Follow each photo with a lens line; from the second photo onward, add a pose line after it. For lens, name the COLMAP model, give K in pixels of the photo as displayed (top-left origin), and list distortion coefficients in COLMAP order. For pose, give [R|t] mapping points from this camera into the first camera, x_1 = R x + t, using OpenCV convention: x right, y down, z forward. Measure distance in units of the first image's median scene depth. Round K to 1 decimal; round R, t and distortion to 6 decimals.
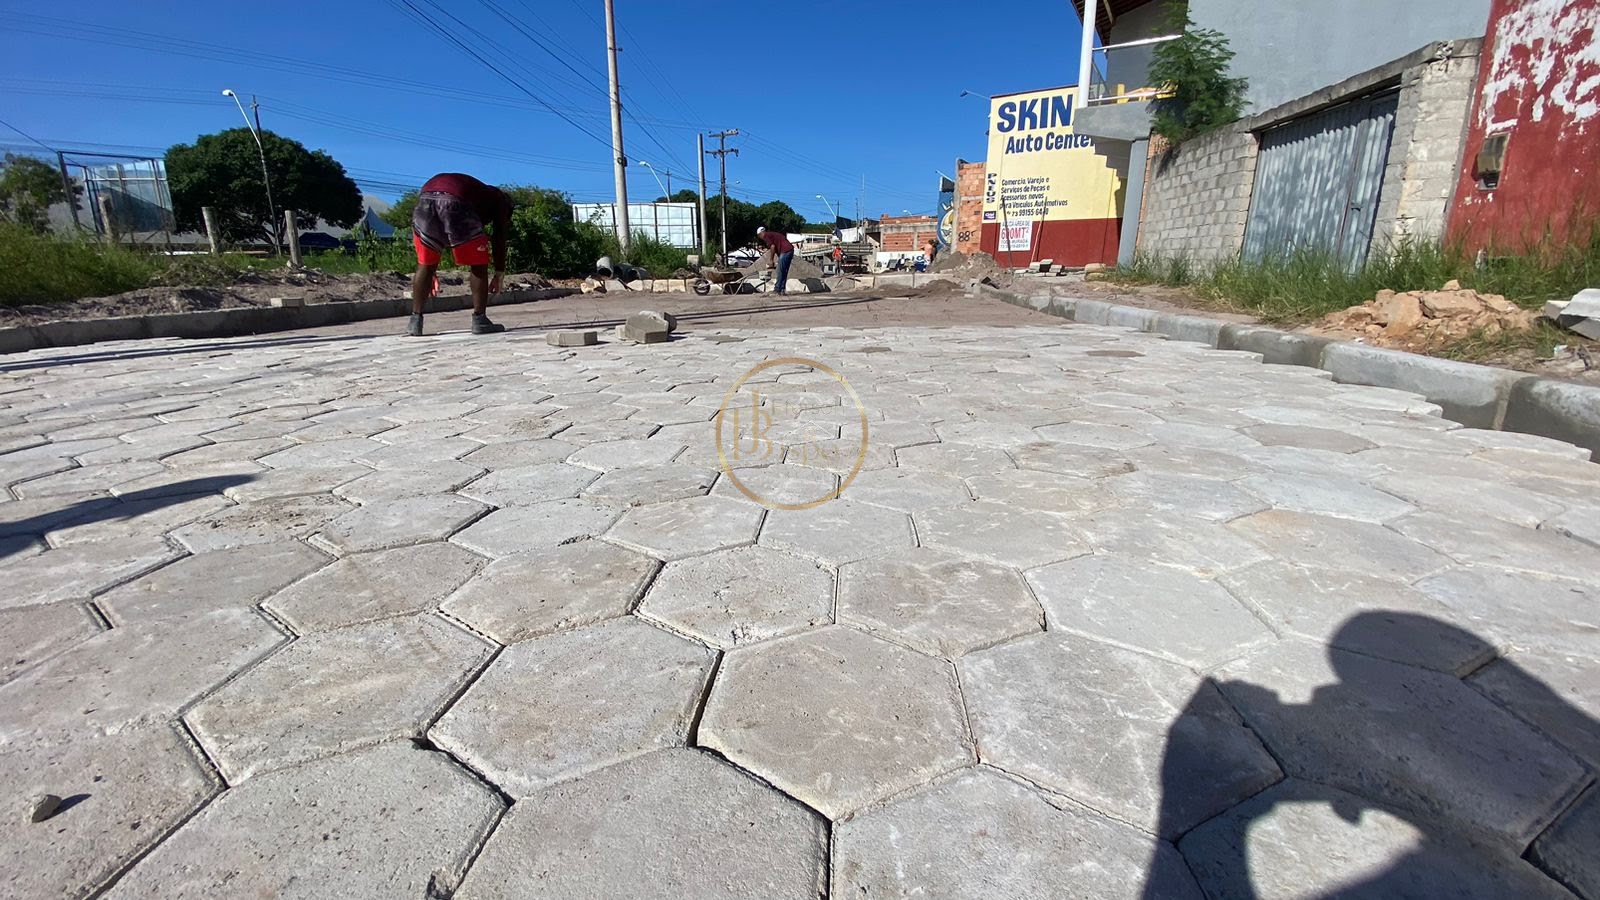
lens RADIAL K [[646.9, 0, 790.3], [0, 646.9, 437.7], [0, 0, 1]] dist [0.027289, -0.022047]
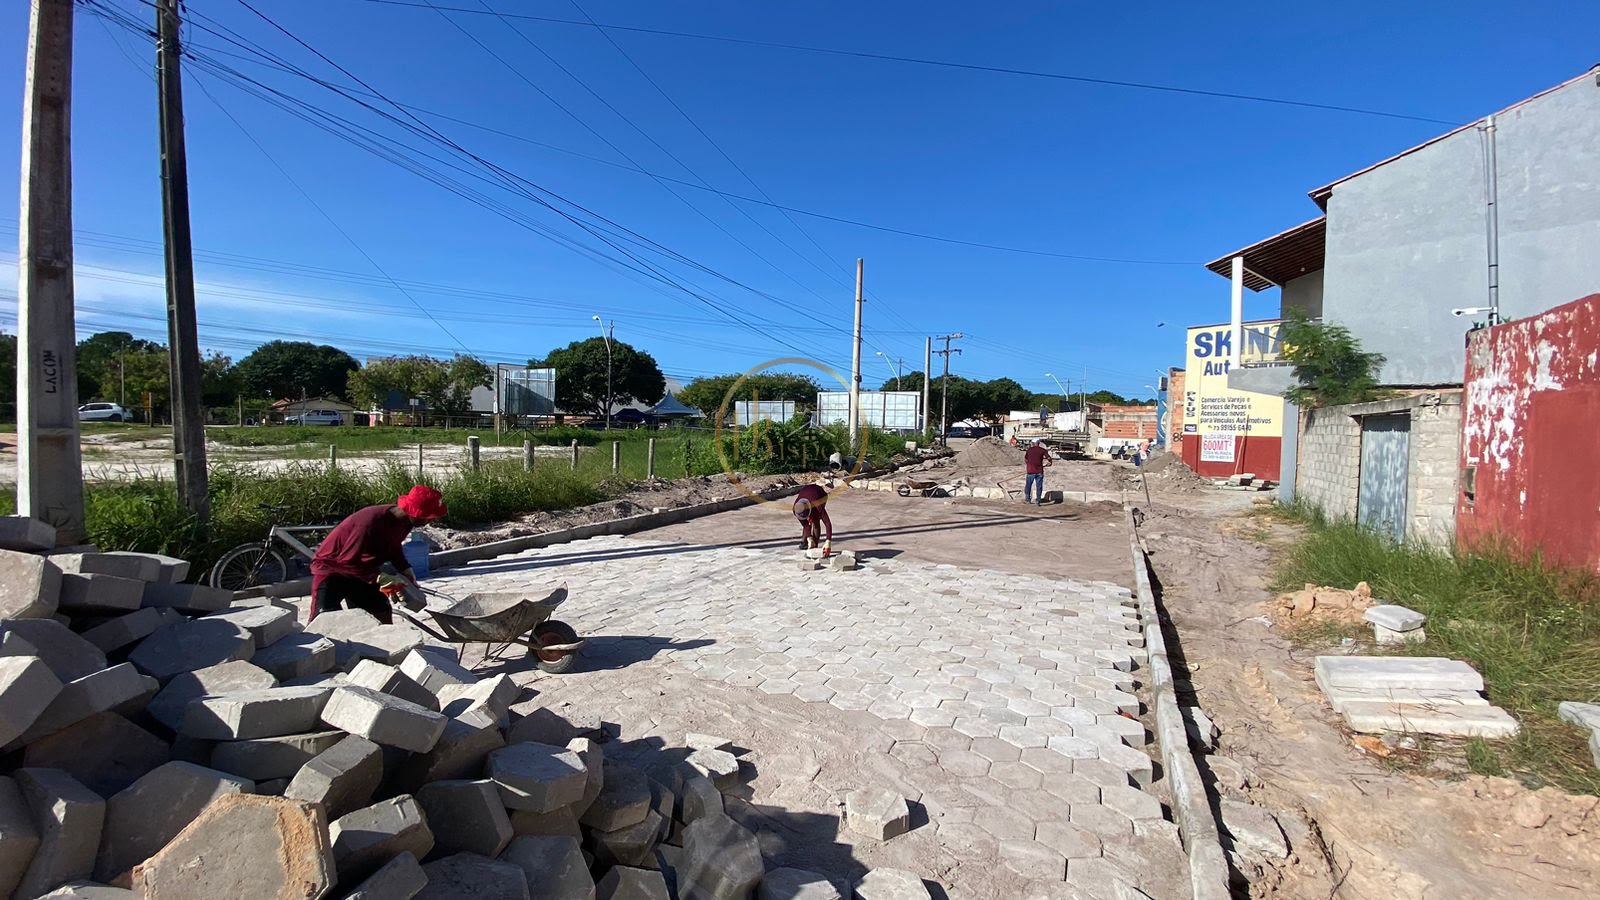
lens RADIAL K [[643.2, 0, 800.0], [0, 643.2, 450.0], [0, 0, 1]] dist [0.026218, -0.030618]
pose [[0.945272, 0.046446, -0.322960, 0.049963], [-0.117722, 0.971695, -0.204818, -0.015871], [0.304306, 0.231628, 0.923984, -0.174583]]
